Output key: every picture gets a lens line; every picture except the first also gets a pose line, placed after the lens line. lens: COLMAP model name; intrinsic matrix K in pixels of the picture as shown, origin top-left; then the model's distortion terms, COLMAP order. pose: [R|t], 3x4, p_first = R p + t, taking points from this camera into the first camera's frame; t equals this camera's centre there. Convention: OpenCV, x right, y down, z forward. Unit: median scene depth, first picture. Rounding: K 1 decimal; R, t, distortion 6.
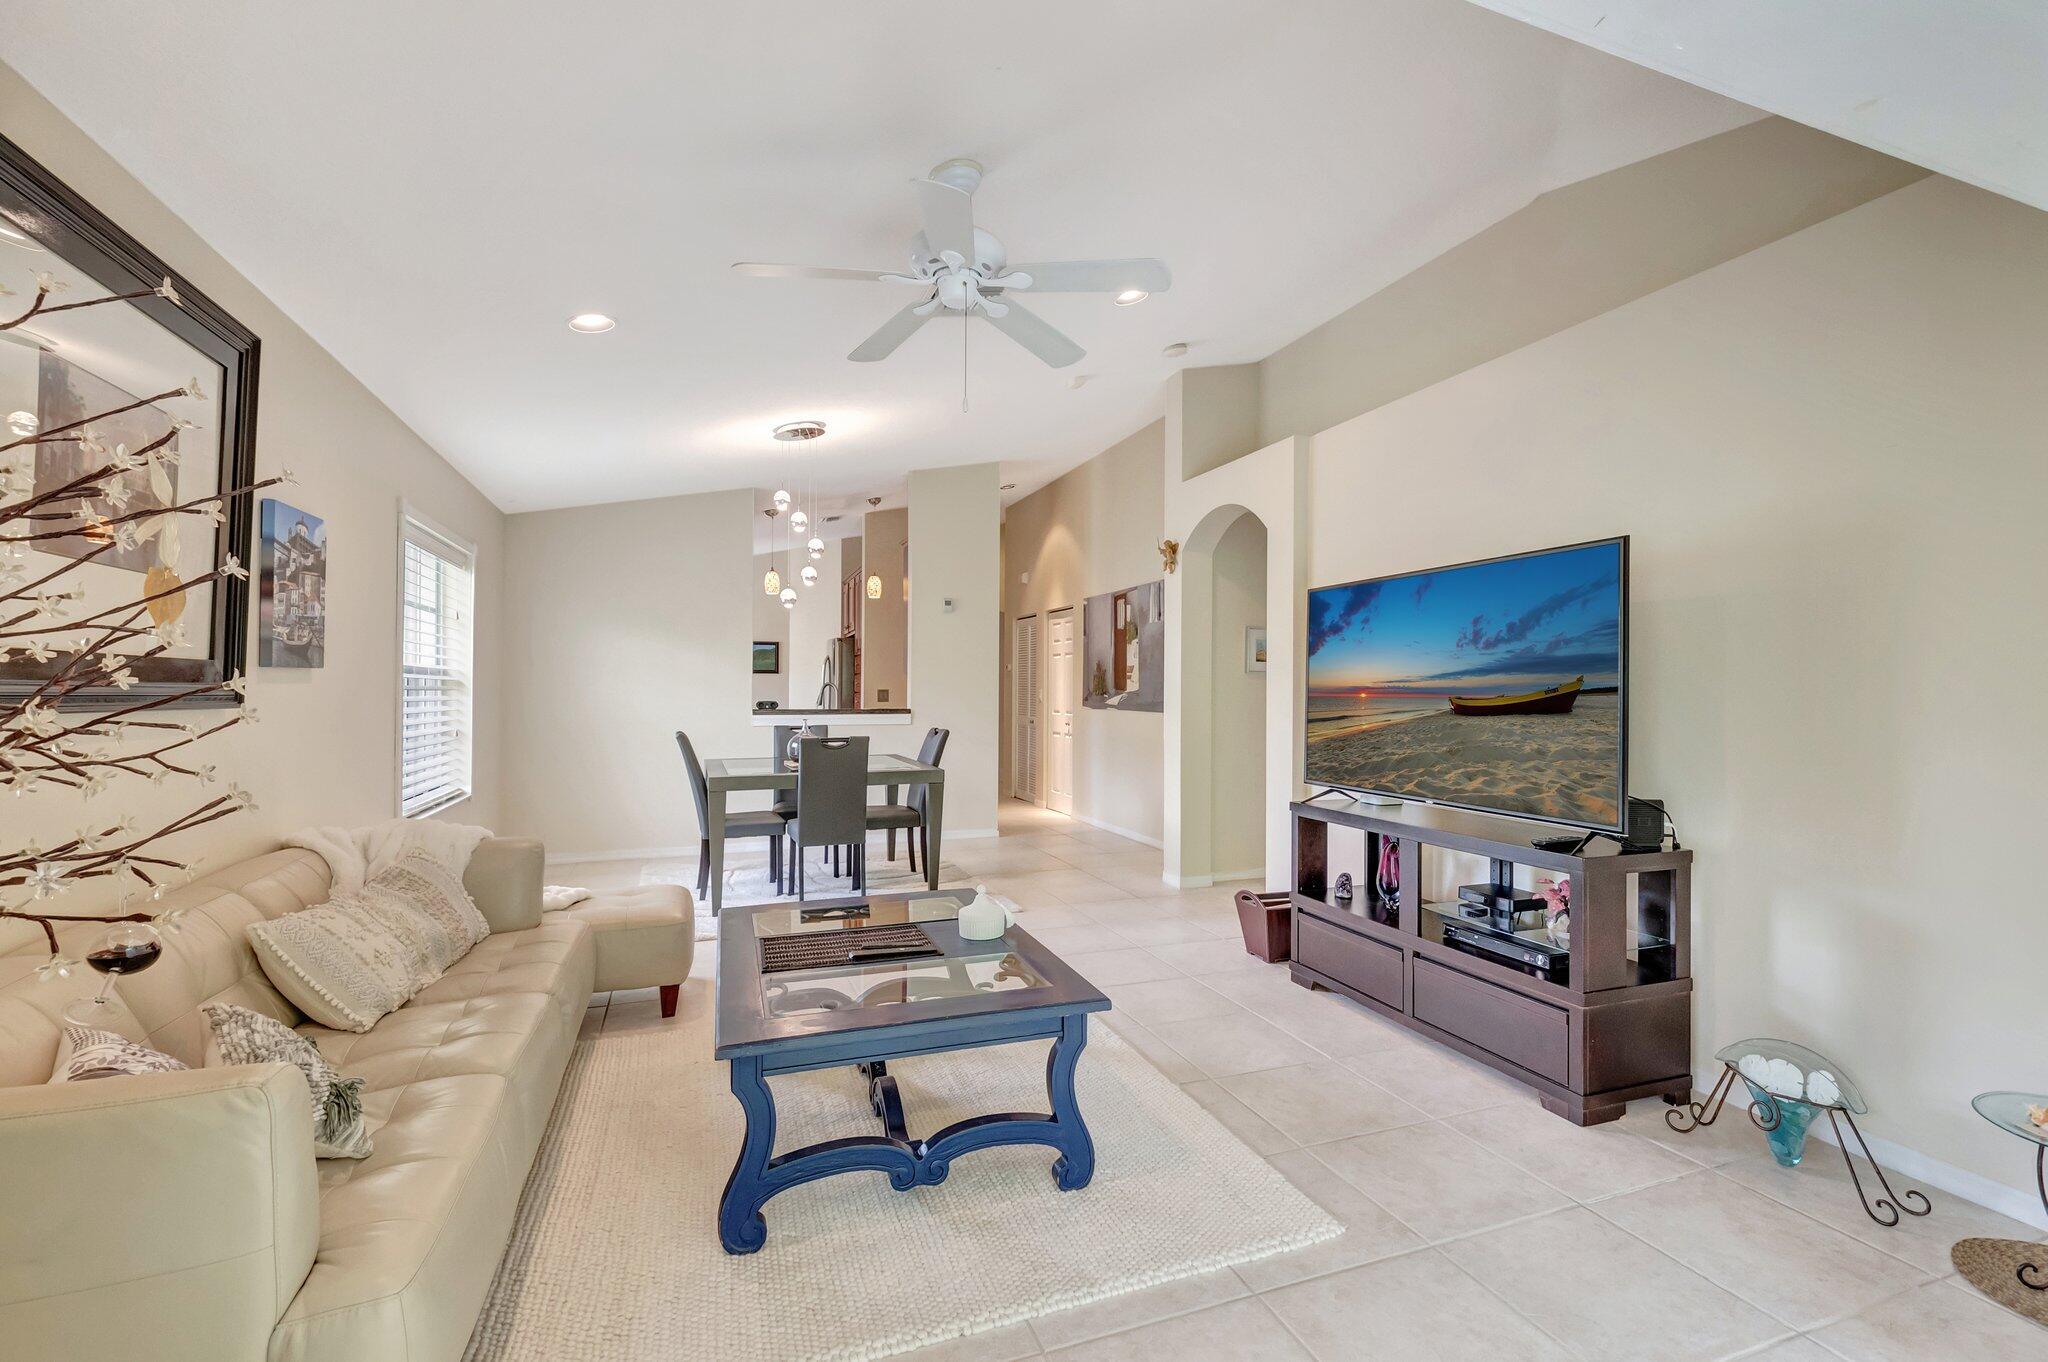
lens RADIAL K [[907.9, 0, 1036.7], [0, 907.9, 688.4], [0, 0, 1]] dist [-0.002744, -0.000653]
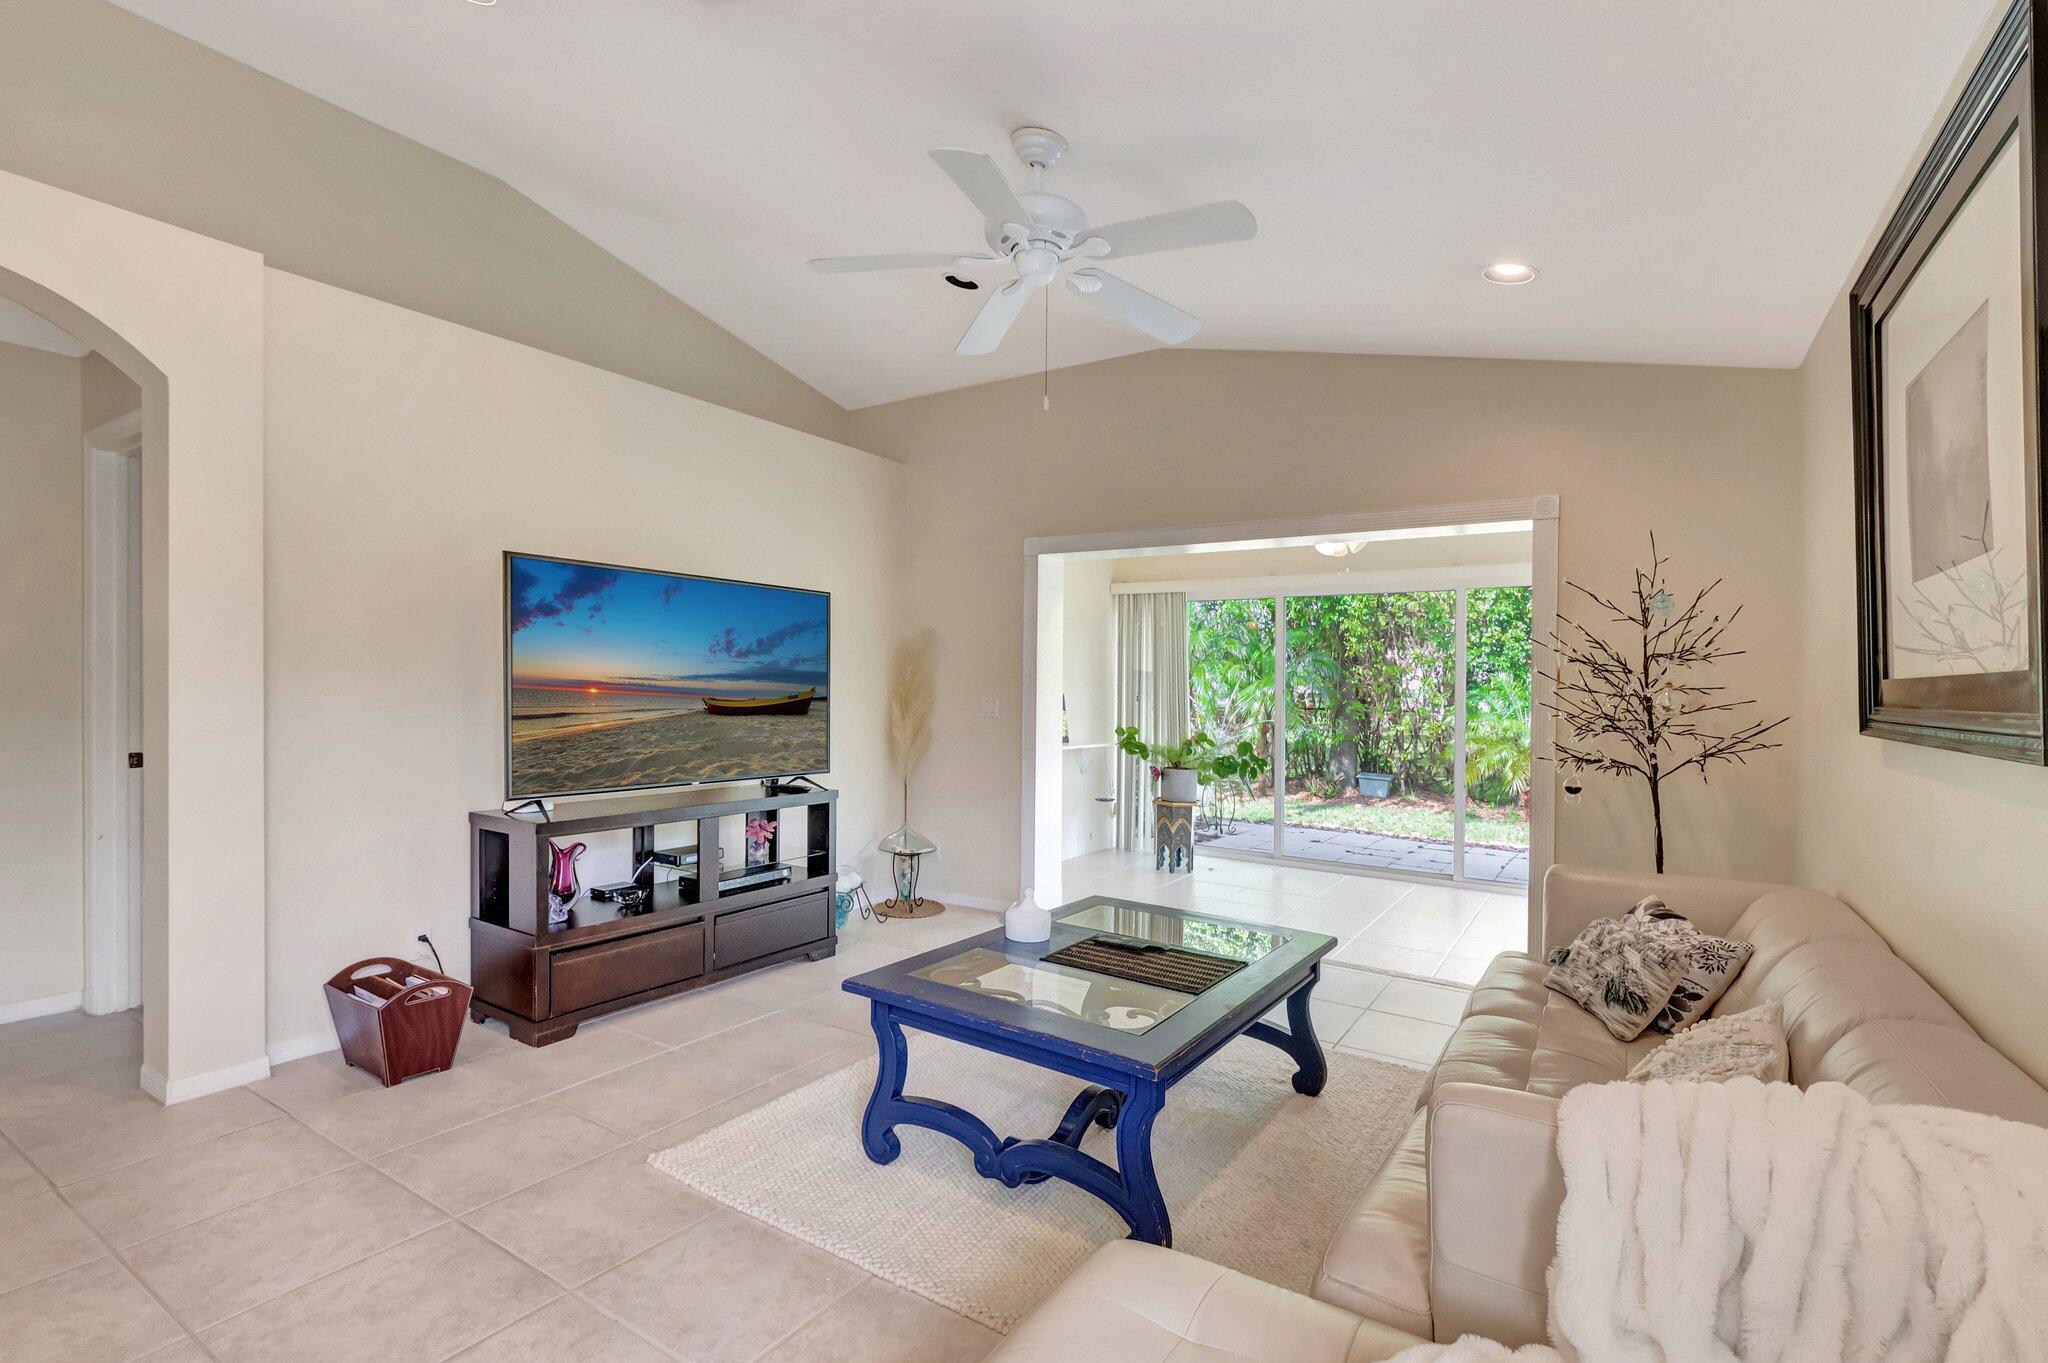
lens RADIAL K [[944.1, 0, 1046.2], [0, 944.1, 653.7], [0, 0, 1]] dist [-0.000441, -0.000007]
pose [[-0.615395, 0.012870, 0.788114, -0.594414], [-0.022311, 0.999182, -0.033738, -0.005402], [-0.787903, -0.038345, -0.614604, 1.080050]]
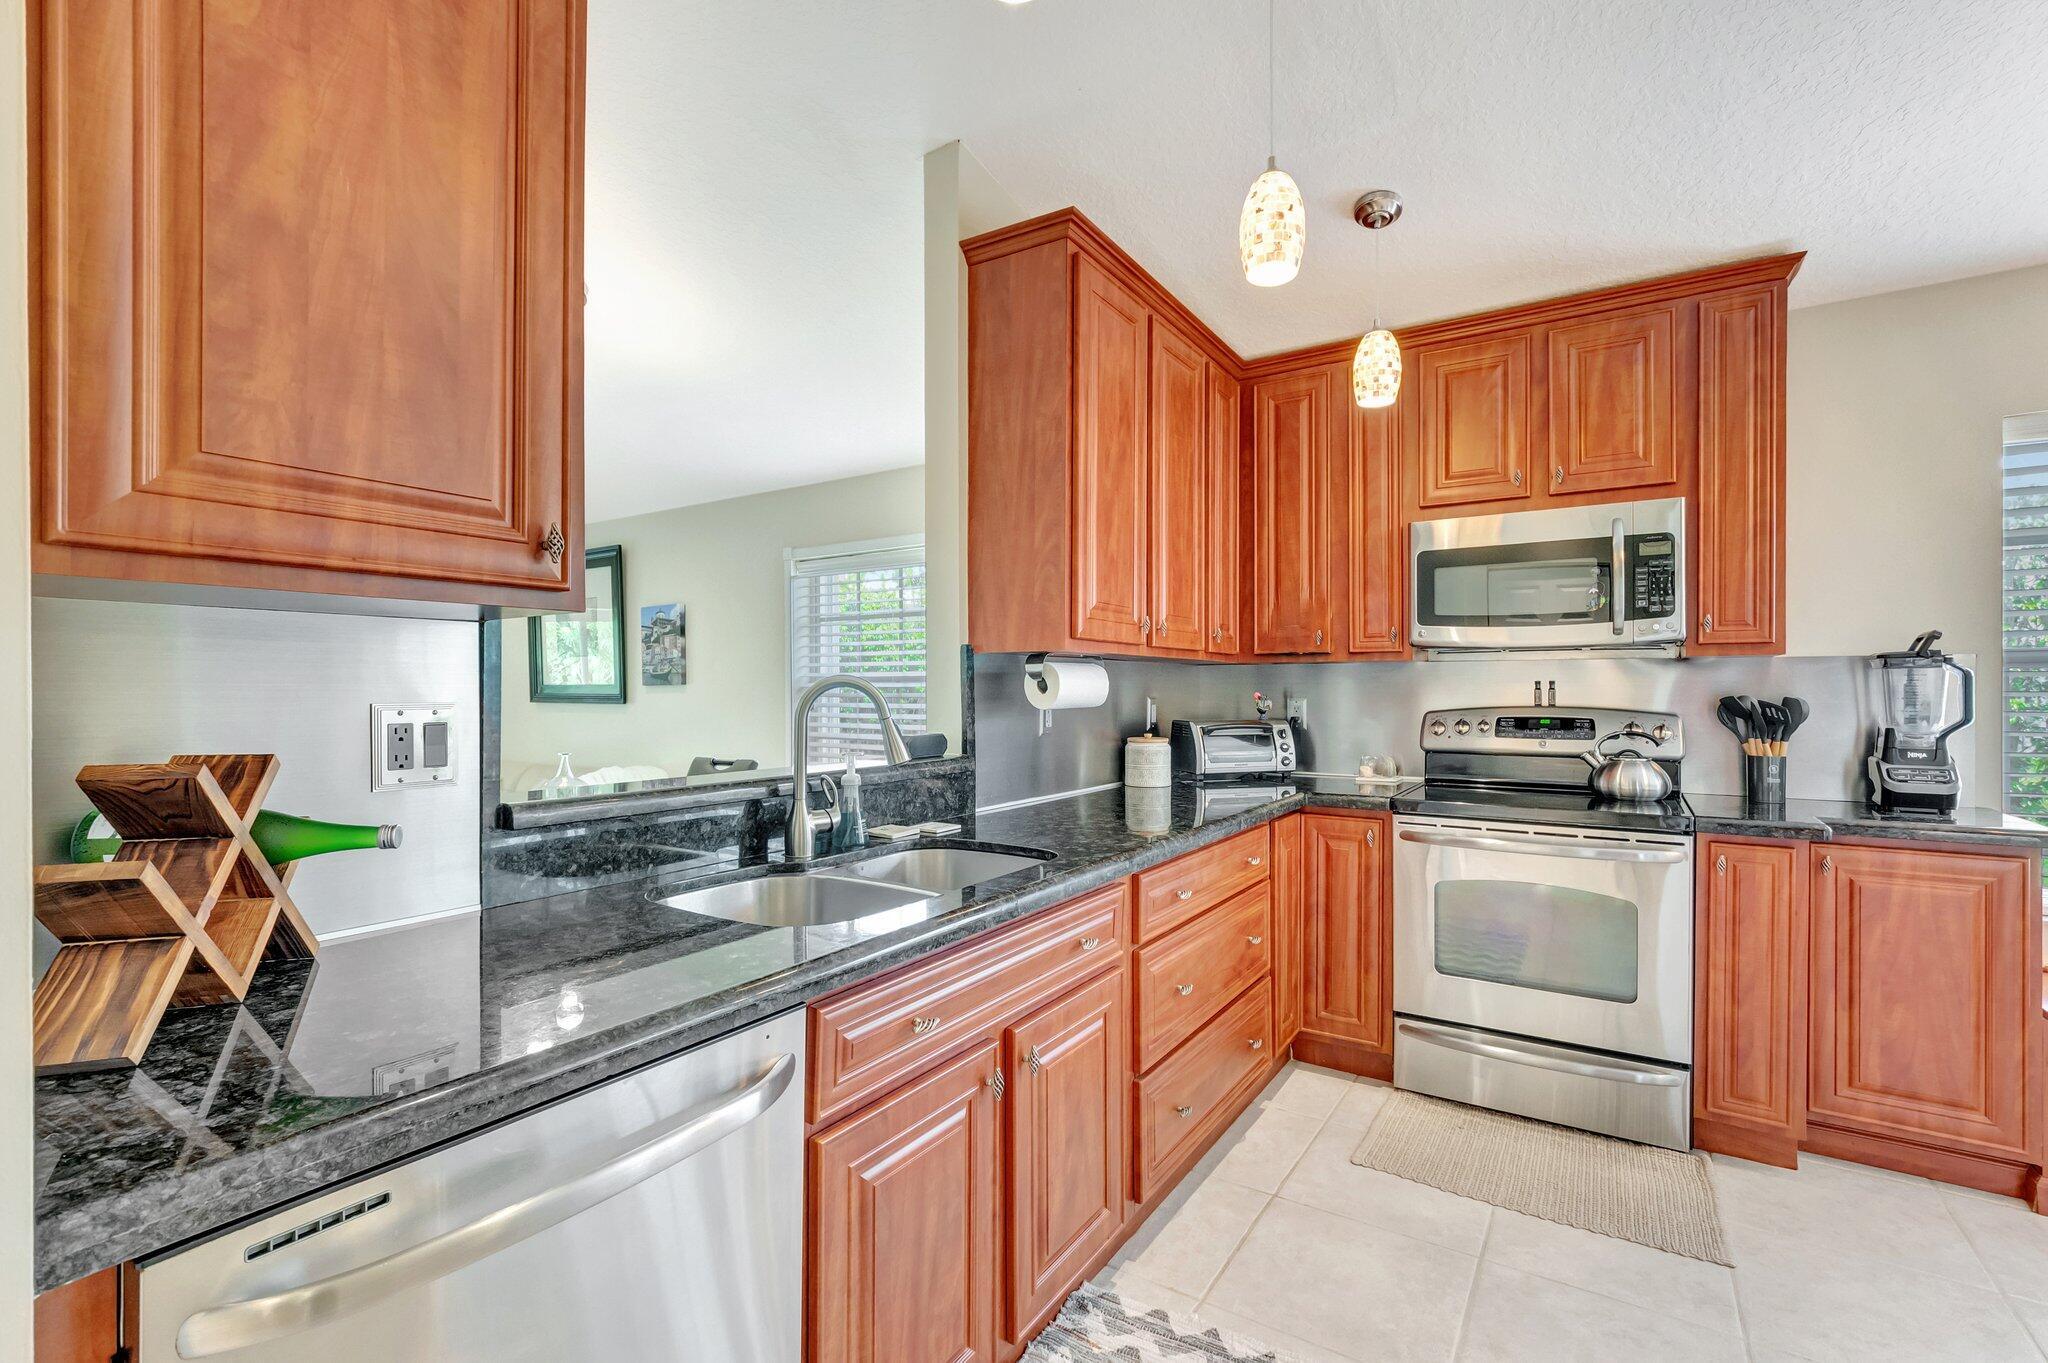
lens RADIAL K [[902.9, 0, 1034.4], [0, 902.9, 686.6], [0, 0, 1]] dist [-0.000027, 0.000071]
pose [[-0.804167, -0.005027, -0.594382, -0.213617], [-0.000245, 0.999967, -0.008125, -0.003130], [0.594403, -0.006388, -0.804142, 2.163257]]
